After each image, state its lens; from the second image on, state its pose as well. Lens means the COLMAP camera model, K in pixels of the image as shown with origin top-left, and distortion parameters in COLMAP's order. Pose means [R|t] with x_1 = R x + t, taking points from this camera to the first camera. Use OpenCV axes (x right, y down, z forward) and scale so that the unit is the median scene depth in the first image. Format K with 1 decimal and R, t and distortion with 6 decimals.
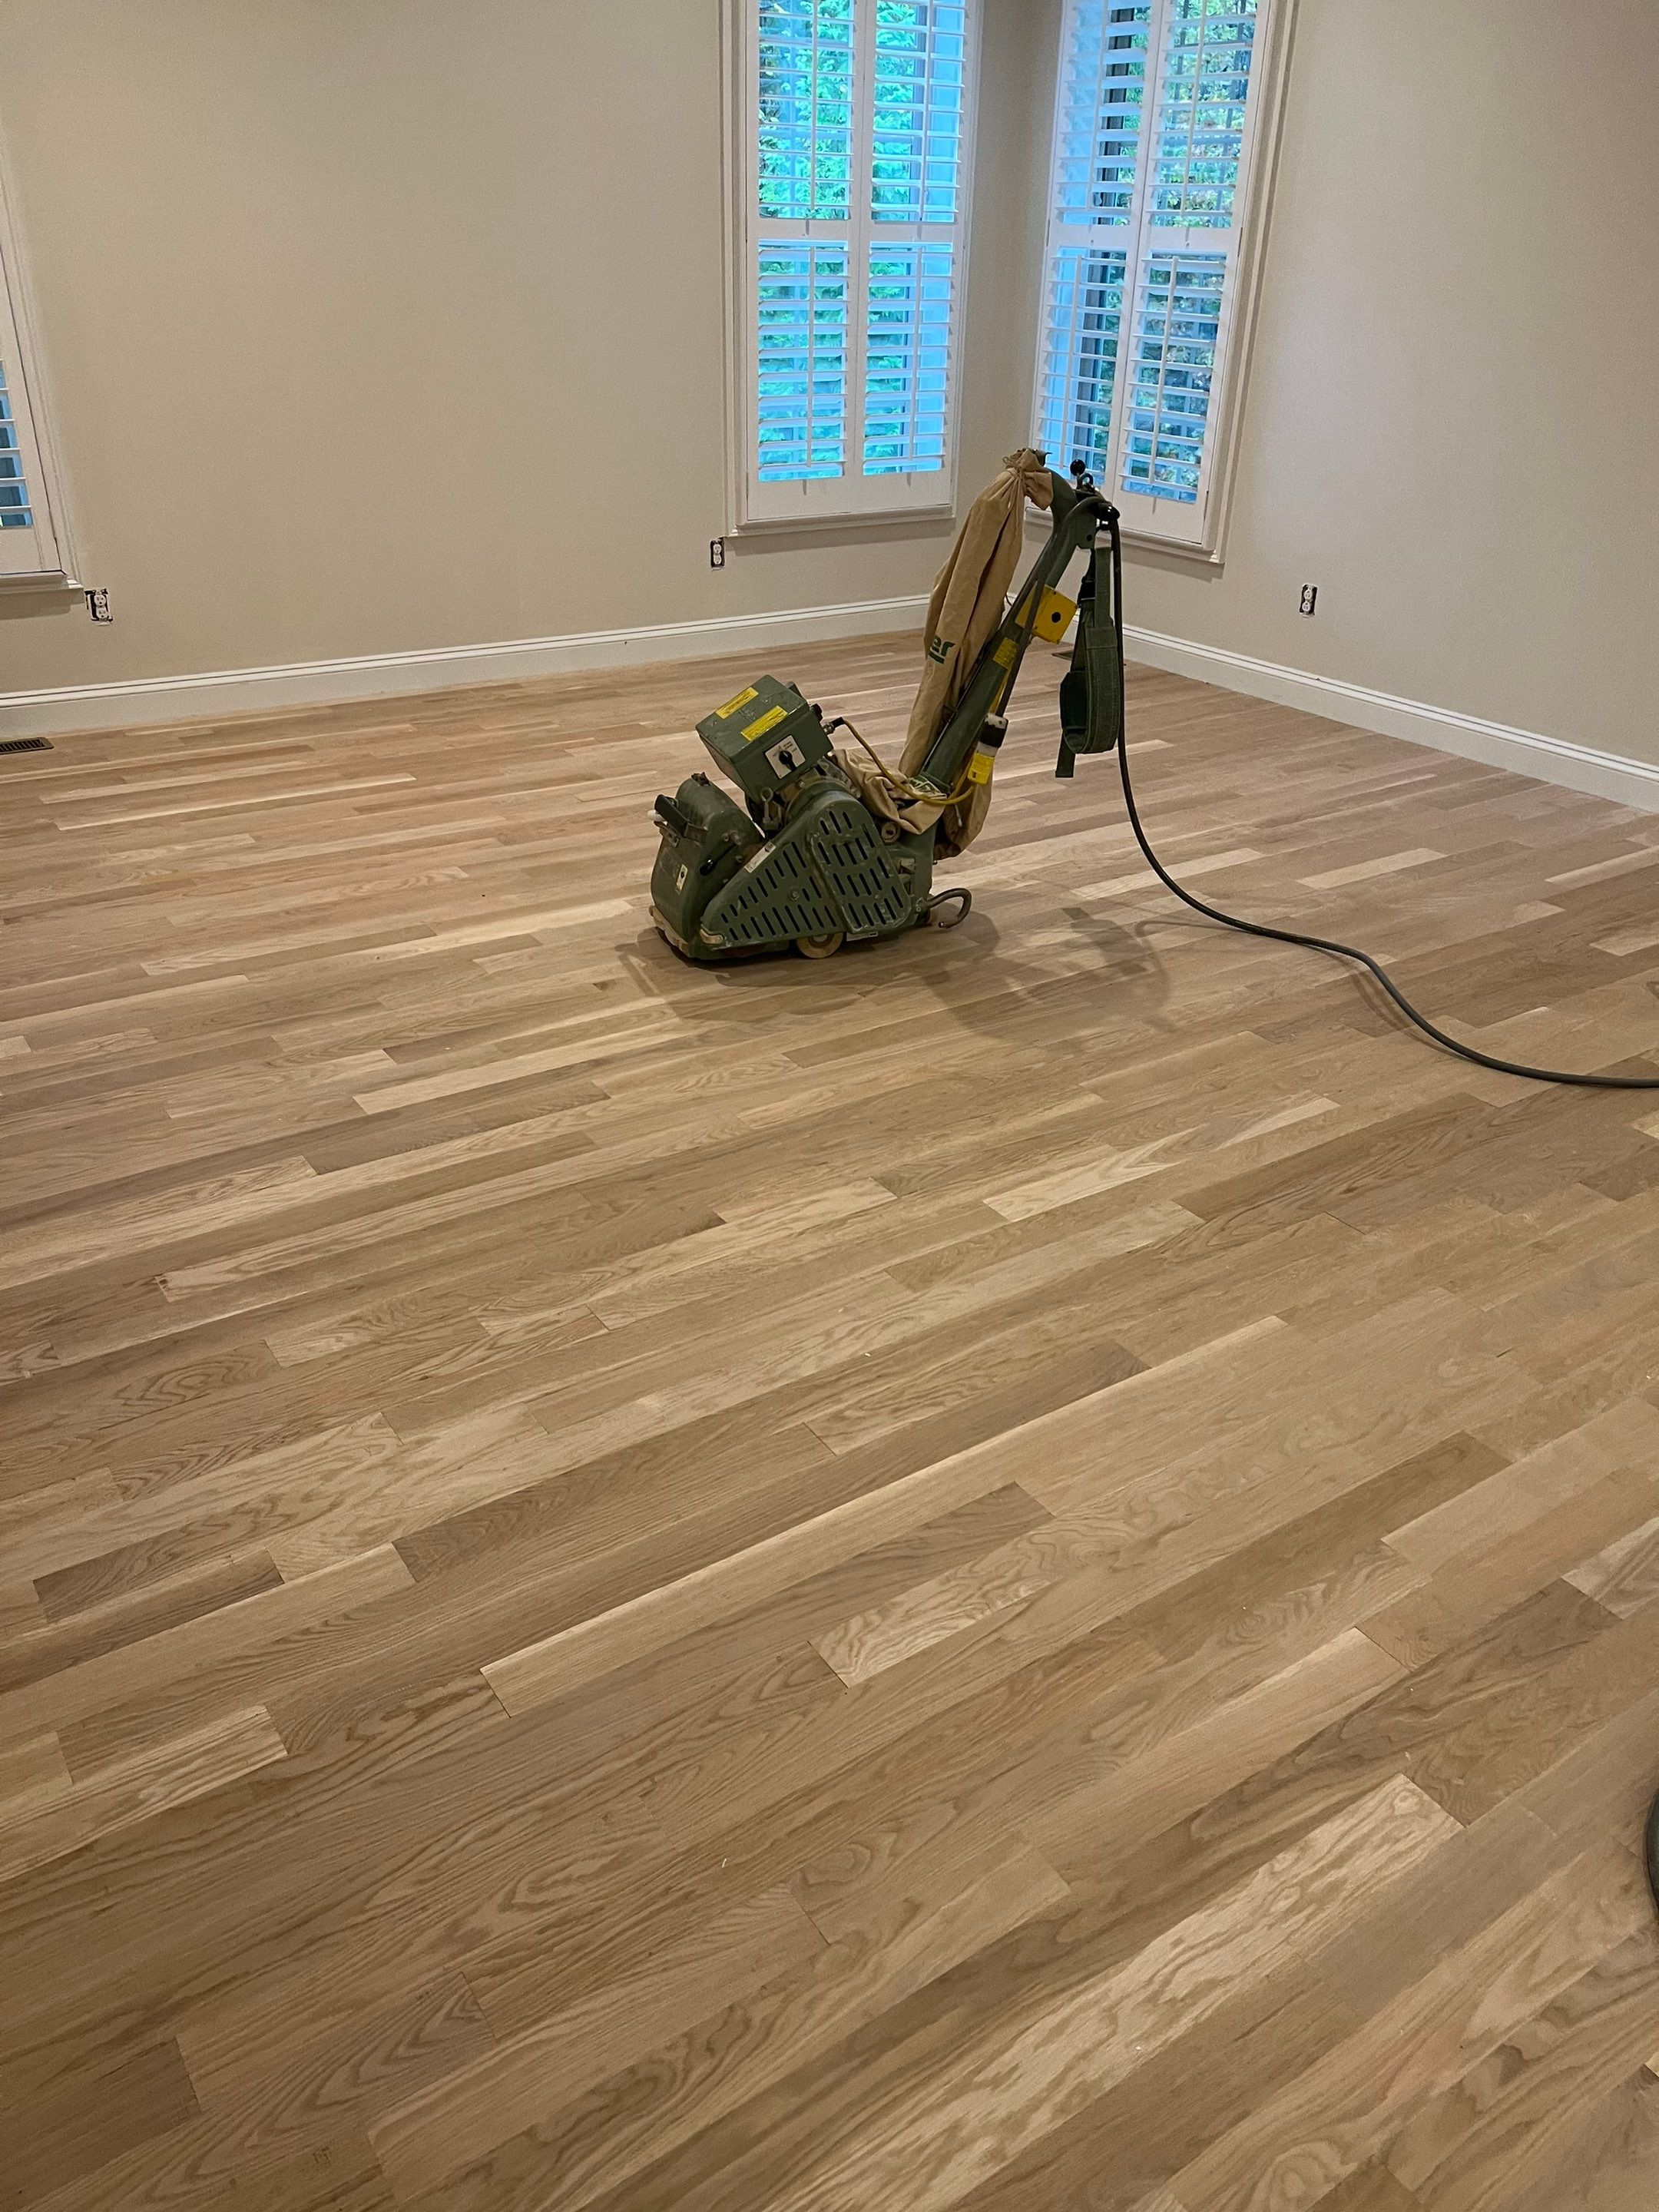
lens RADIAL K [[1656.0, 0, 829.5], [0, 1656.0, 1106.0], [0, 0, 1]] dist [0.006923, -0.006472]
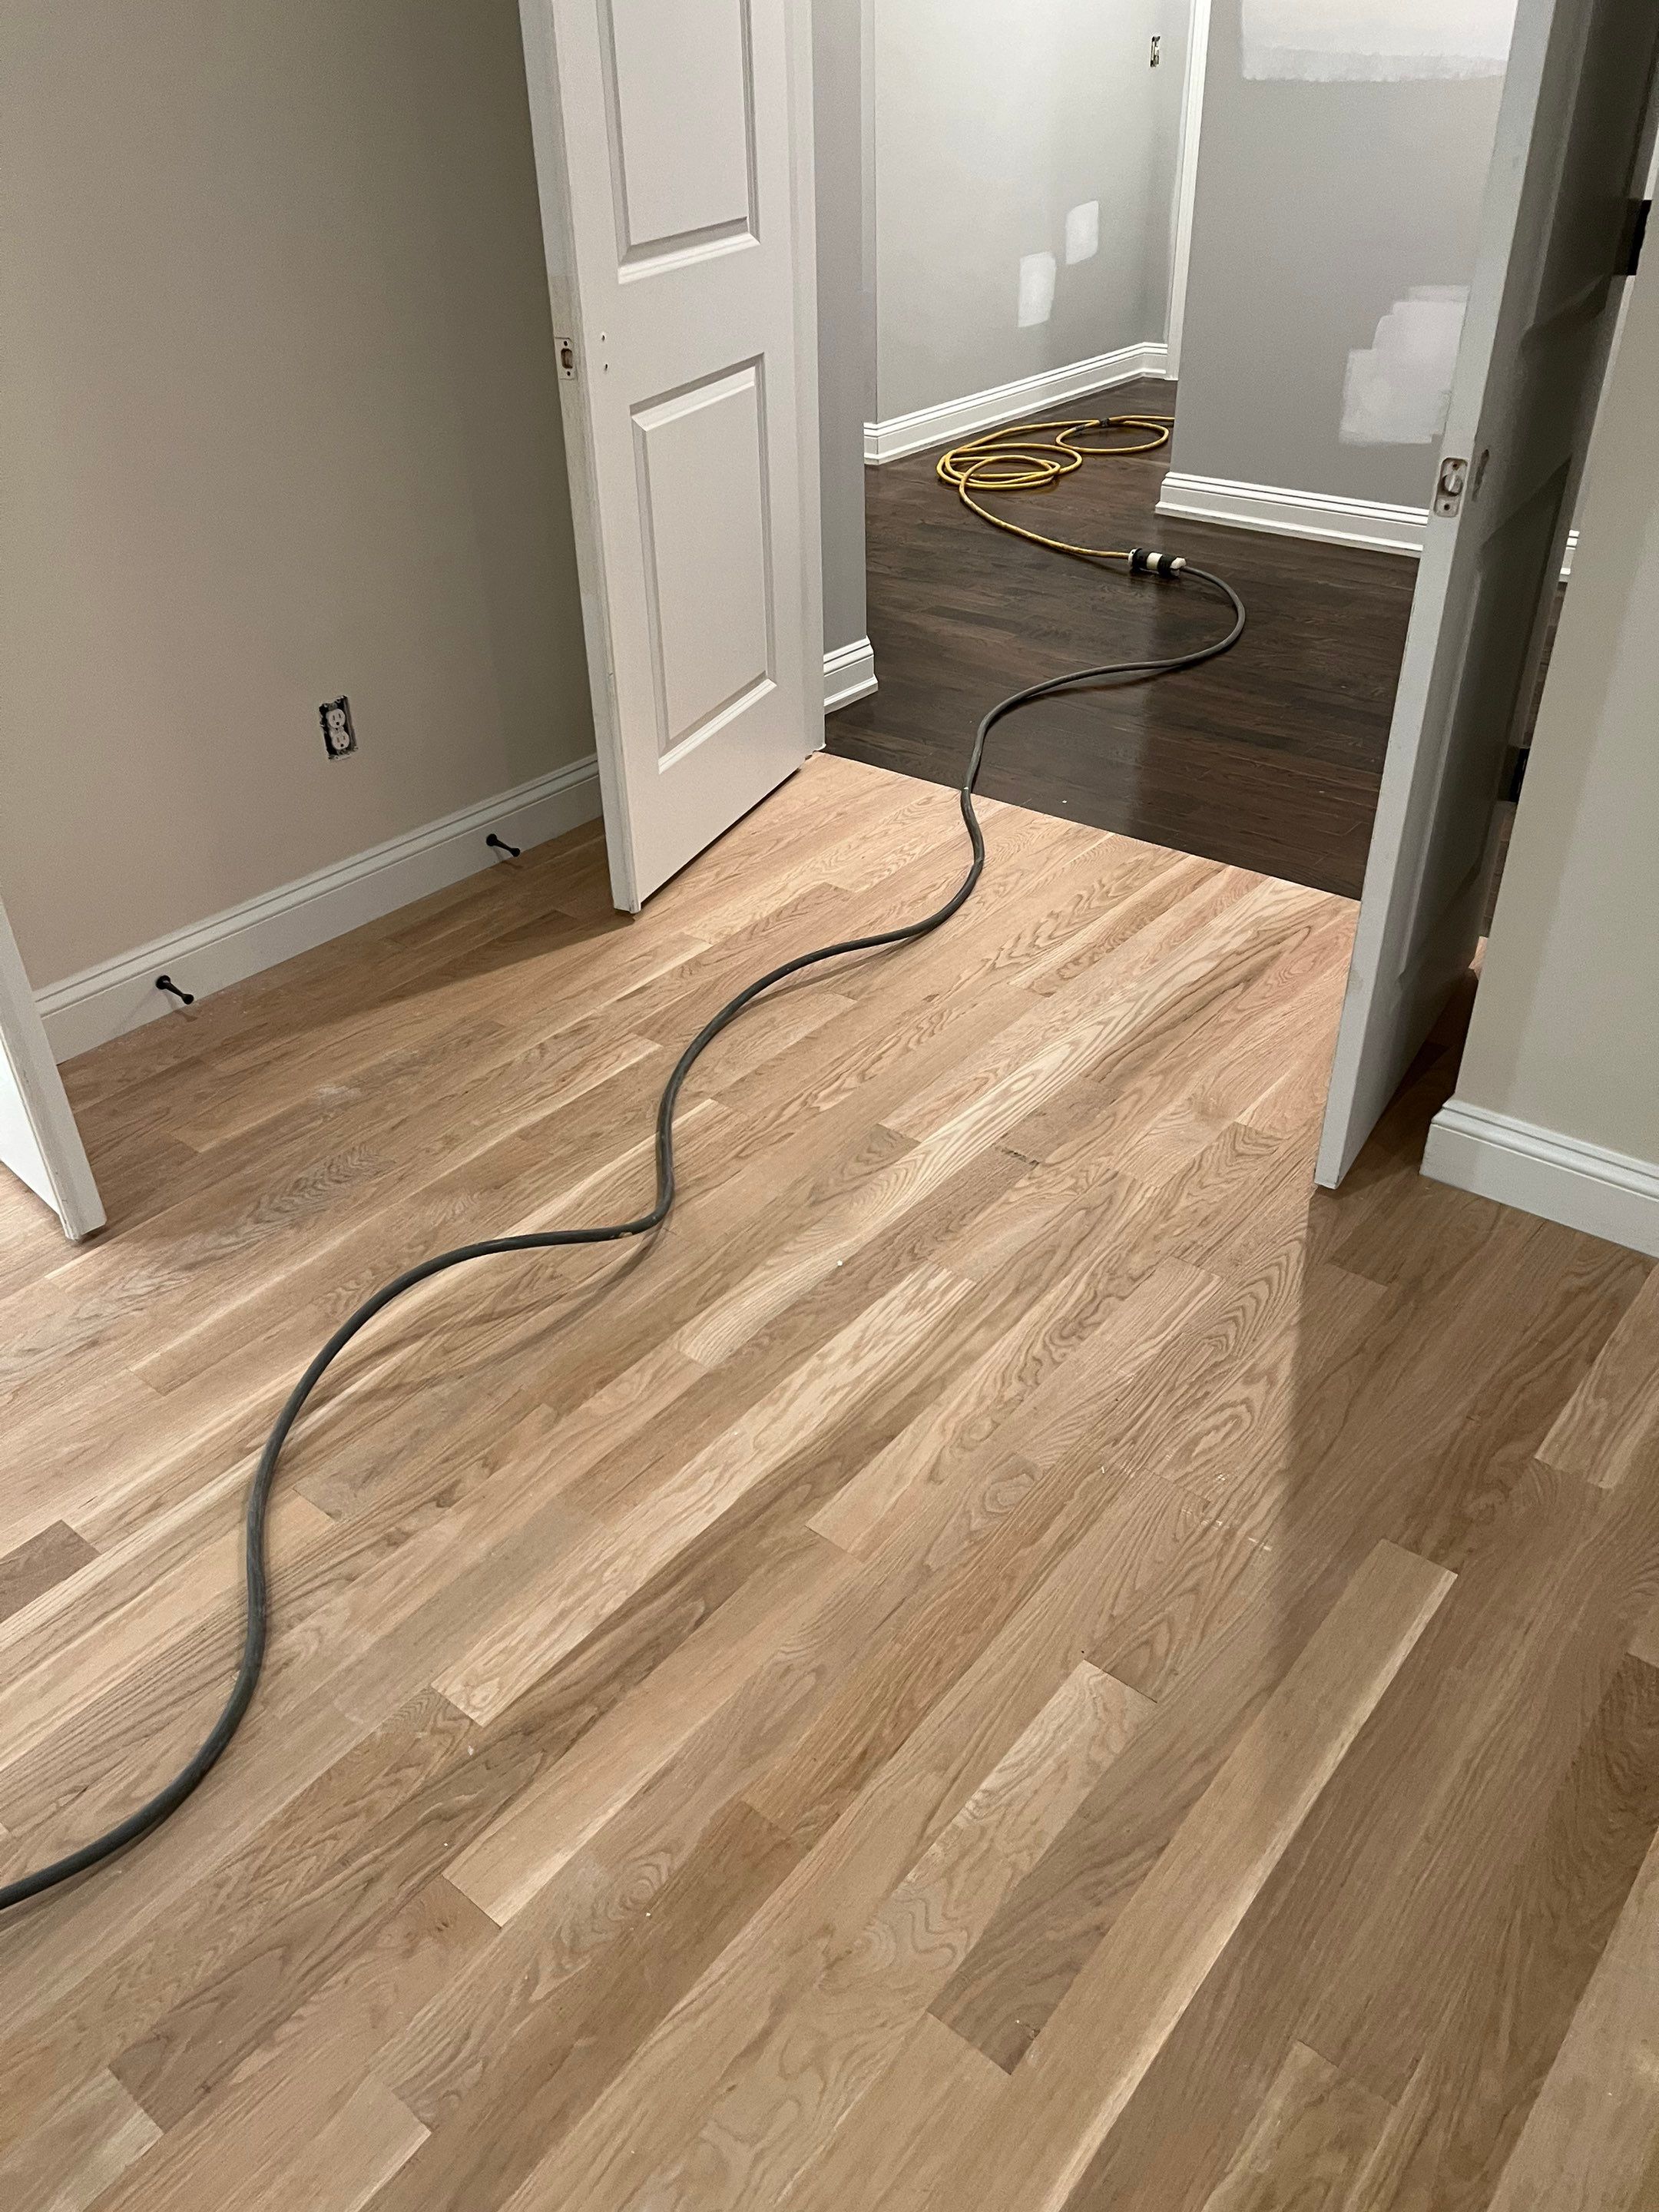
lens RADIAL K [[1656.0, 0, 829.5], [0, 1656.0, 1106.0], [0, 0, 1]] dist [0.006923, -0.006472]
pose [[-0.956888, 0.161903, -0.241149, 0.348533], [-0.130682, 0.501486, 0.855239, -0.615454], [0.259399, 0.849882, -0.458708, 1.256331]]
